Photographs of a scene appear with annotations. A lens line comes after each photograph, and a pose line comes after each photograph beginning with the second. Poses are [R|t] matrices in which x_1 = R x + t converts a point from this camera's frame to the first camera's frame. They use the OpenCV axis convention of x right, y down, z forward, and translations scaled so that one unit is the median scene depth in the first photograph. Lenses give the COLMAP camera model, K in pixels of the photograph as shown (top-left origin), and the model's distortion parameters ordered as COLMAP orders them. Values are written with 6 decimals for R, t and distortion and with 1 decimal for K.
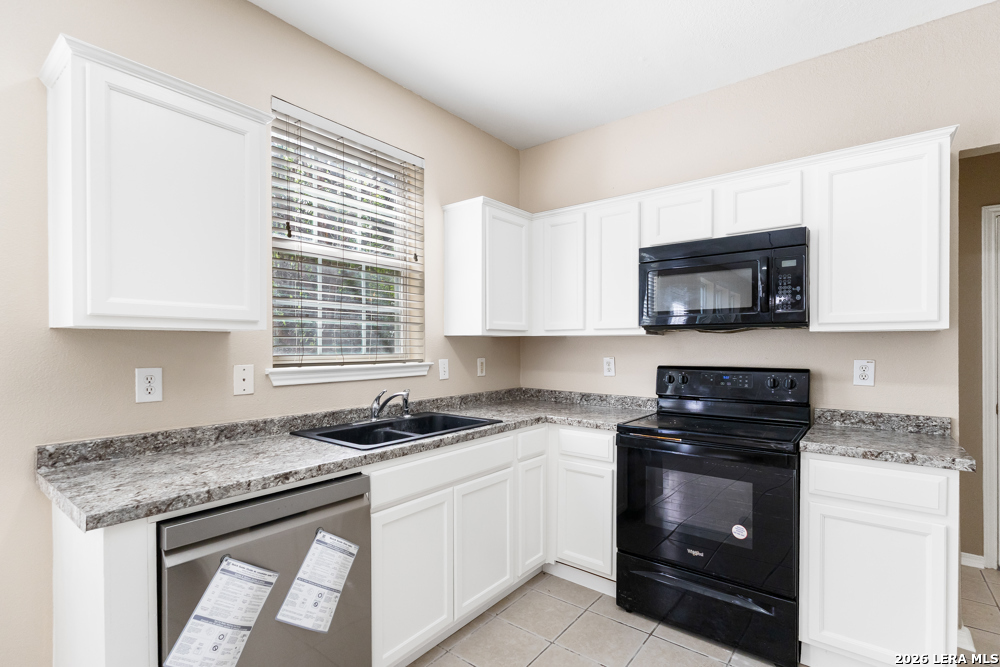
lens RADIAL K [[461.5, 0, 512.7], [0, 461.5, 346.5], [0, 0, 1]] dist [0.012257, -0.000615]
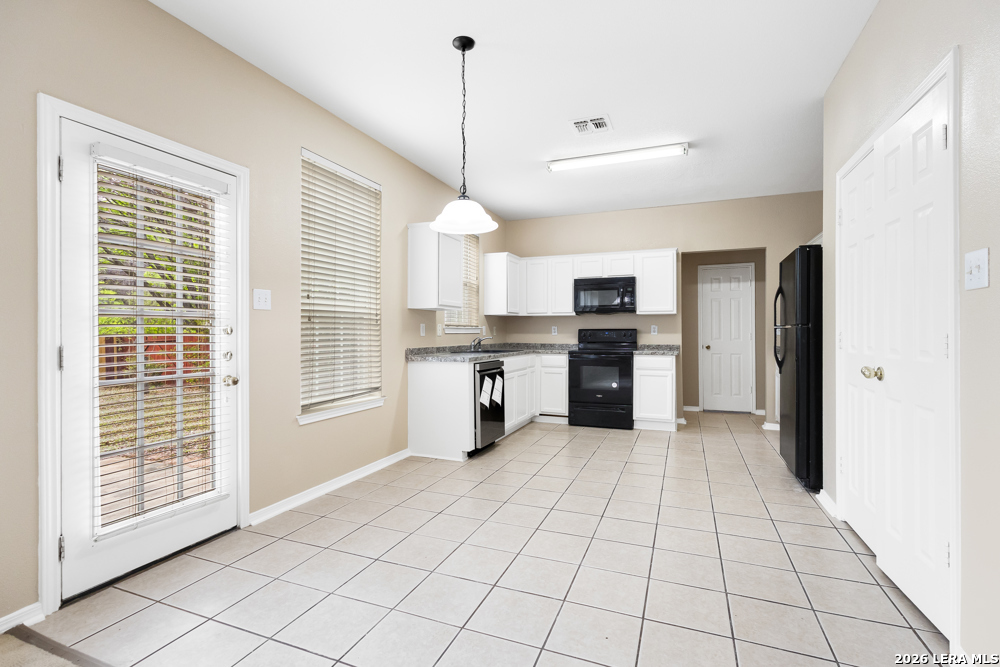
lens RADIAL K [[461.5, 0, 505.1], [0, 461.5, 327.4], [0, 0, 1]] dist [0.012257, -0.000615]
pose [[0.960436, 0.004891, 0.278459, -0.792196], [-0.000462, 0.999872, -0.015968, 0.082002], [-0.278501, 0.015208, 0.960315, -1.288121]]
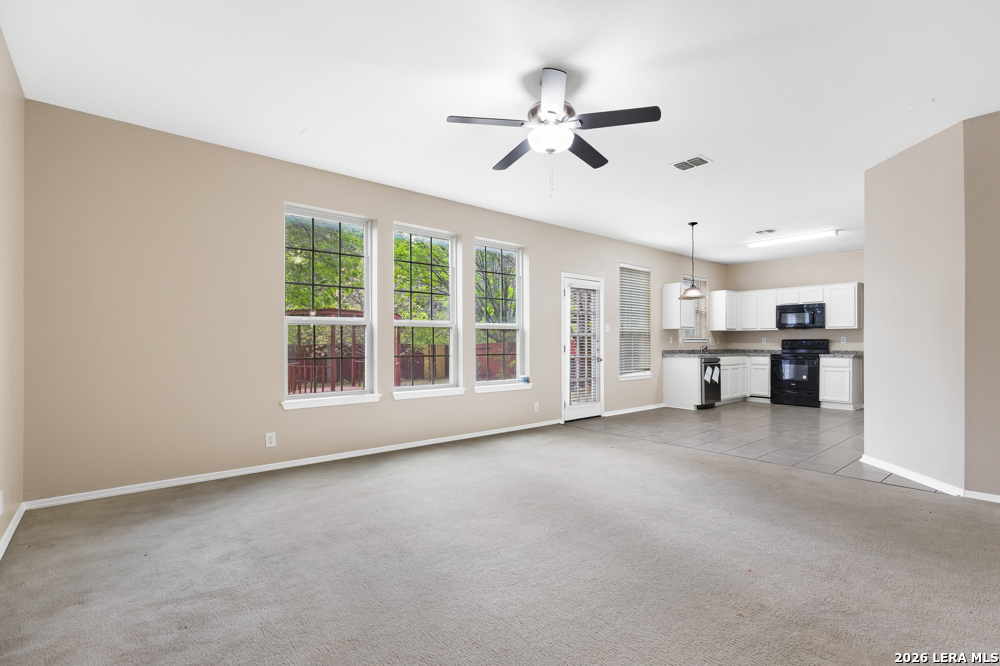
lens RADIAL K [[461.5, 0, 519.3], [0, 461.5, 341.8], [0, 0, 1]] dist [0.012257, -0.000615]
pose [[0.982749, 0.001491, -0.184938, -1.078872], [-0.003061, 0.999962, -0.008205, 0.105604], [0.184918, 0.008629, 0.982716, -3.055421]]
